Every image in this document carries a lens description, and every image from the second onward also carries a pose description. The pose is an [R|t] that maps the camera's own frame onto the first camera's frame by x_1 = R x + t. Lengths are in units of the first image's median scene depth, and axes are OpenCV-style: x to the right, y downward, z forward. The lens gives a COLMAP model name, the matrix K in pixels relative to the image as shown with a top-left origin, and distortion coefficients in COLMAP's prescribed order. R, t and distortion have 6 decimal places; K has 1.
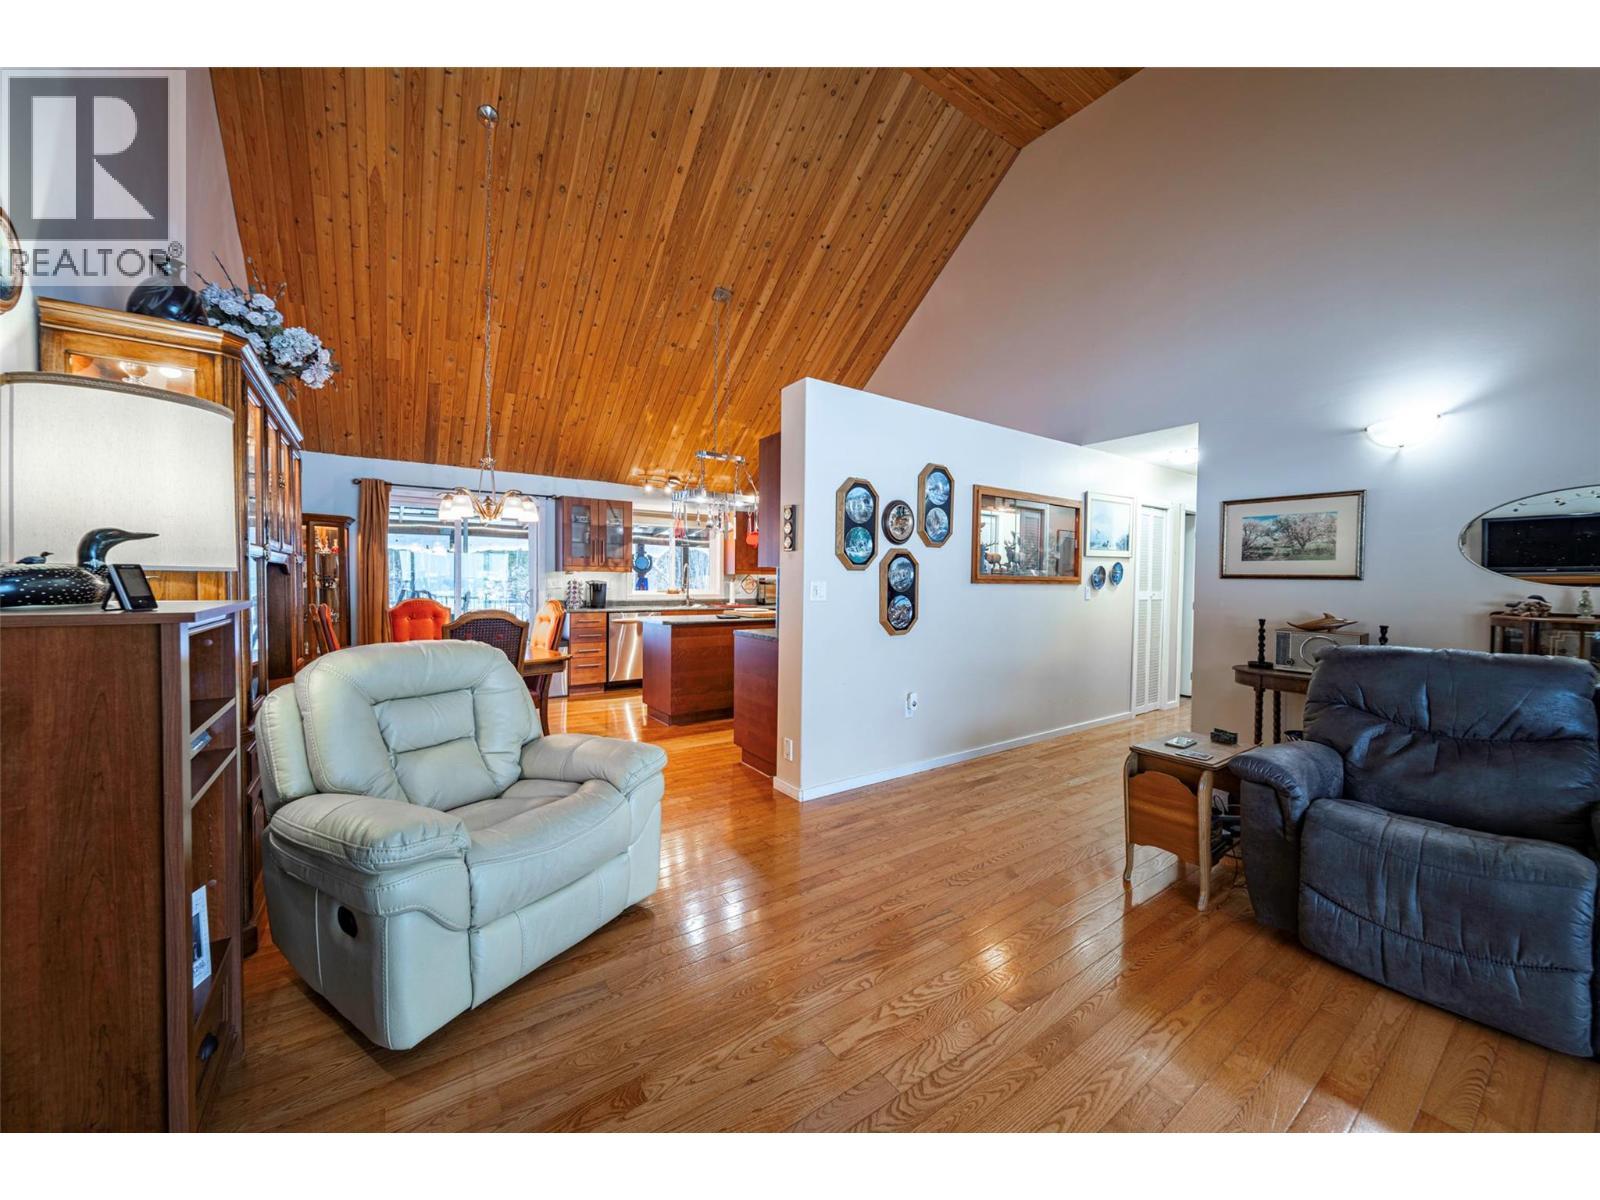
lens RADIAL K [[589.3, 0, 804.1], [0, 589.3, 595.0], [0, 0, 1]] dist [-0.002114, -0.000584]
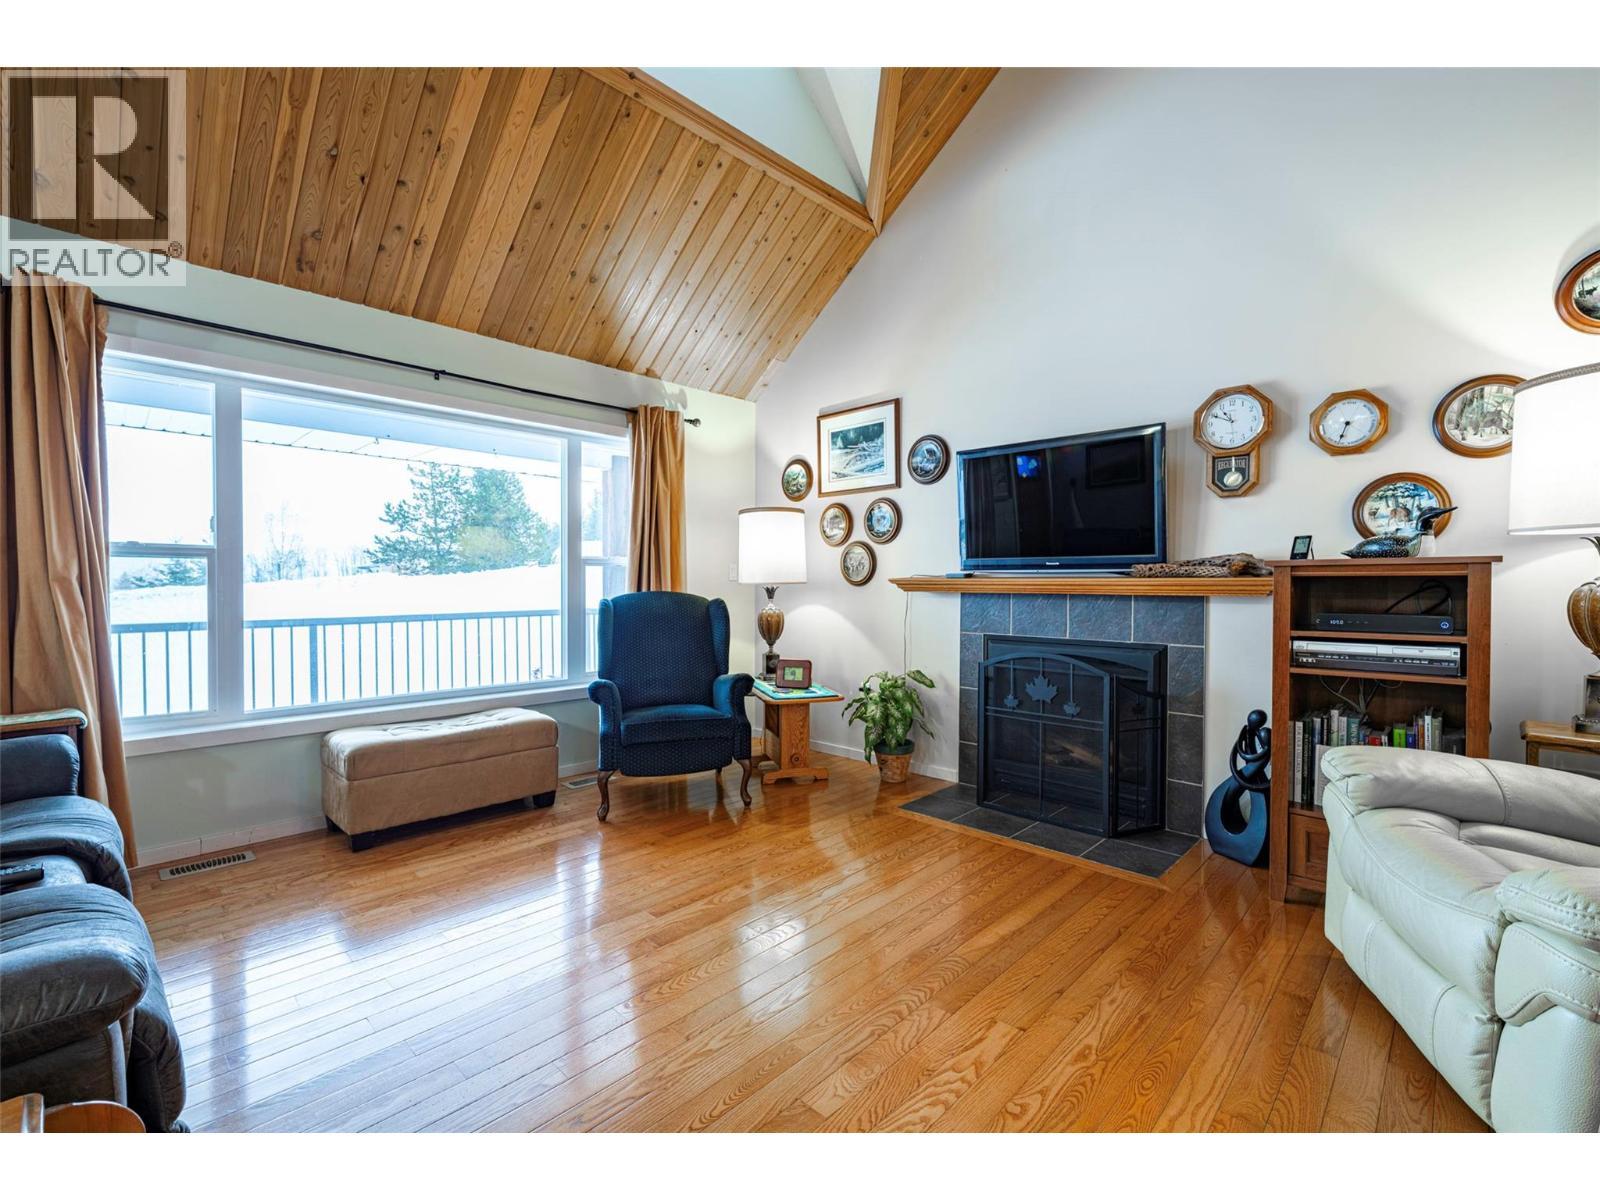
lens RADIAL K [[697.5, 0, 800.7], [0, 697.5, 593.3], [0, 0, 1]] dist [0.001108, 0.000332]
pose [[-0.982157, -0.010524, -0.187766, 0.186838], [-0.017760, 0.999161, 0.036902, 0.017187], [0.187220, 0.039578, -0.981520, 0.640021]]
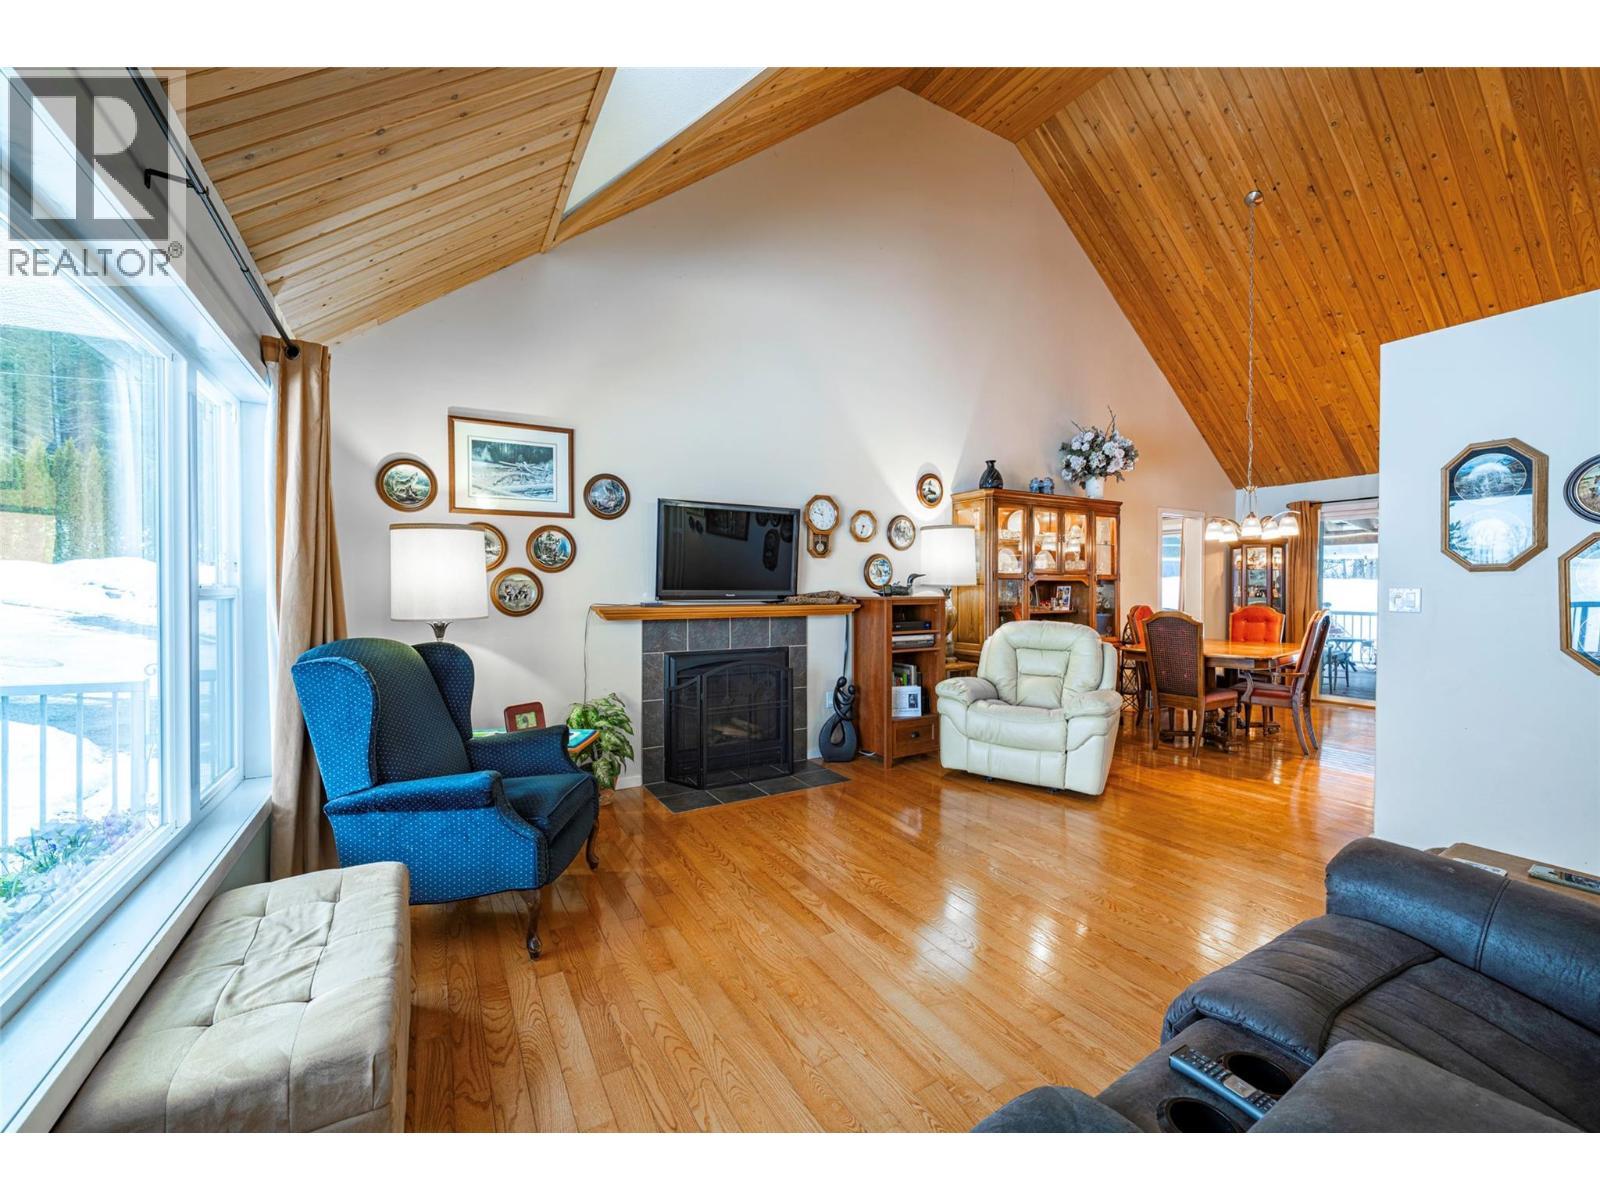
lens RADIAL K [[644.4, 0, 798.7], [0, 644.4, 595.9], [0, 0, 1]] dist [-0.000367, -0.000727]
pose [[-0.094177, 0.002264, -0.995553, 0.671270], [-0.025083, 0.999675, 0.004646, 0.003406], [0.995239, 0.025409, -0.094090, 0.180958]]
